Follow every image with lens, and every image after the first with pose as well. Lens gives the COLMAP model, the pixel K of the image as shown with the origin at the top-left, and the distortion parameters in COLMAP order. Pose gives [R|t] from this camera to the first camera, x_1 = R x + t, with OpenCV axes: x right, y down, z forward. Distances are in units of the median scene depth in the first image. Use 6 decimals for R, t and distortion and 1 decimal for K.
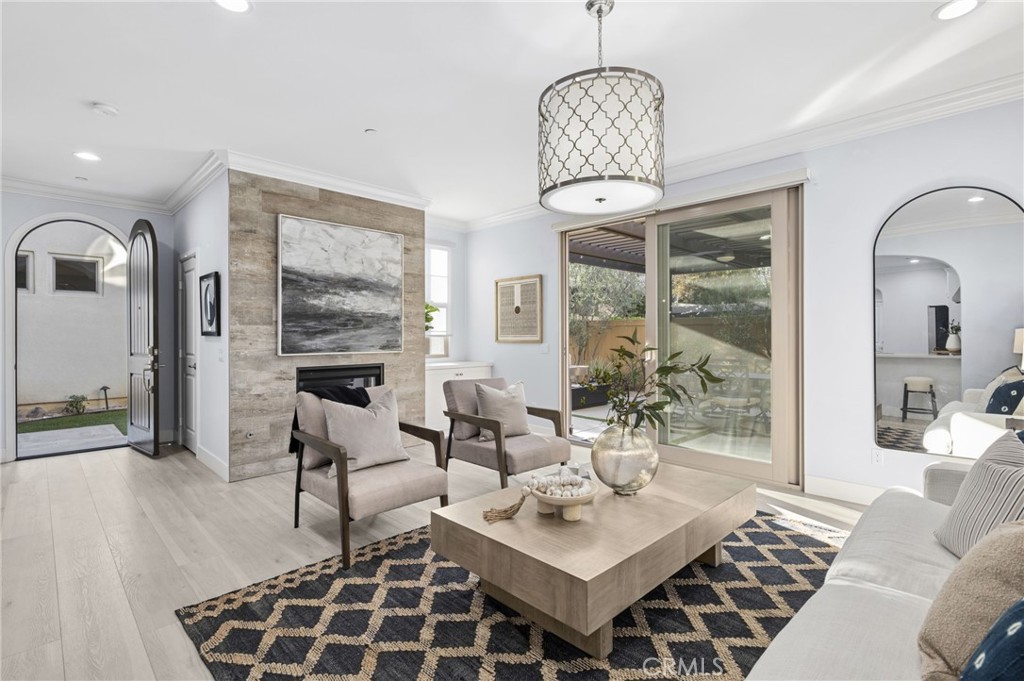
lens RADIAL K [[477.4, 0, 513.2], [0, 477.4, 334.9], [0, 0, 1]] dist [0.000782, 0.000065]
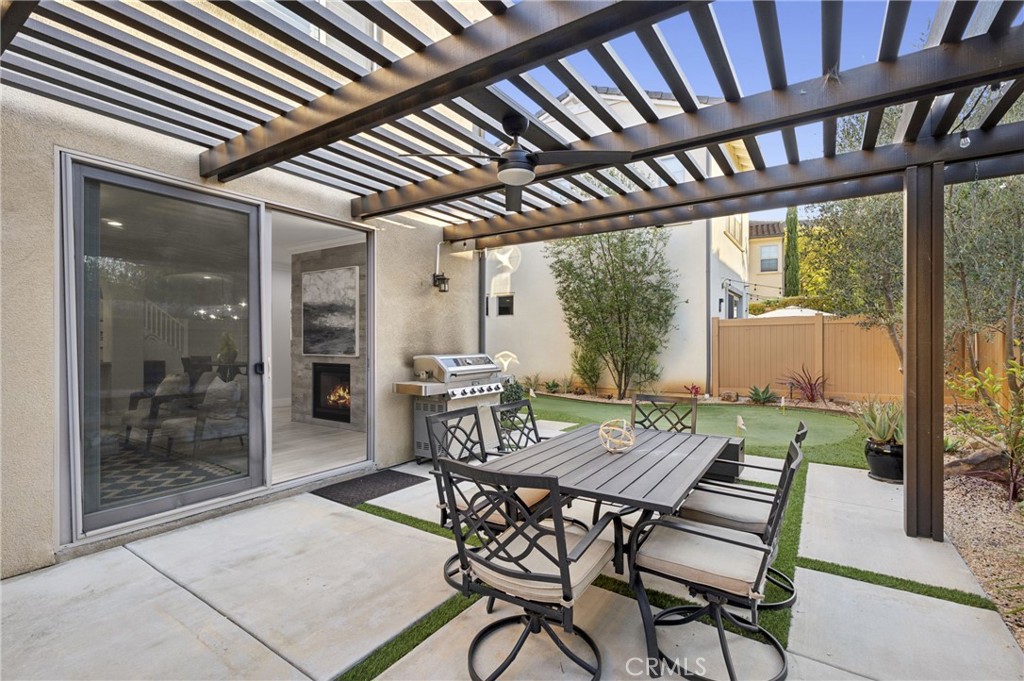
lens RADIAL K [[471.6, 0, 511.6], [0, 471.6, 342.3], [0, 0, 1]] dist [0.003038, 0.000416]
pose [[0.192281, 0.005099, -0.981327, 1.197389], [-0.003598, 0.999983, 0.004491, -0.010836], [0.981333, 0.002667, 0.192296, 1.266647]]
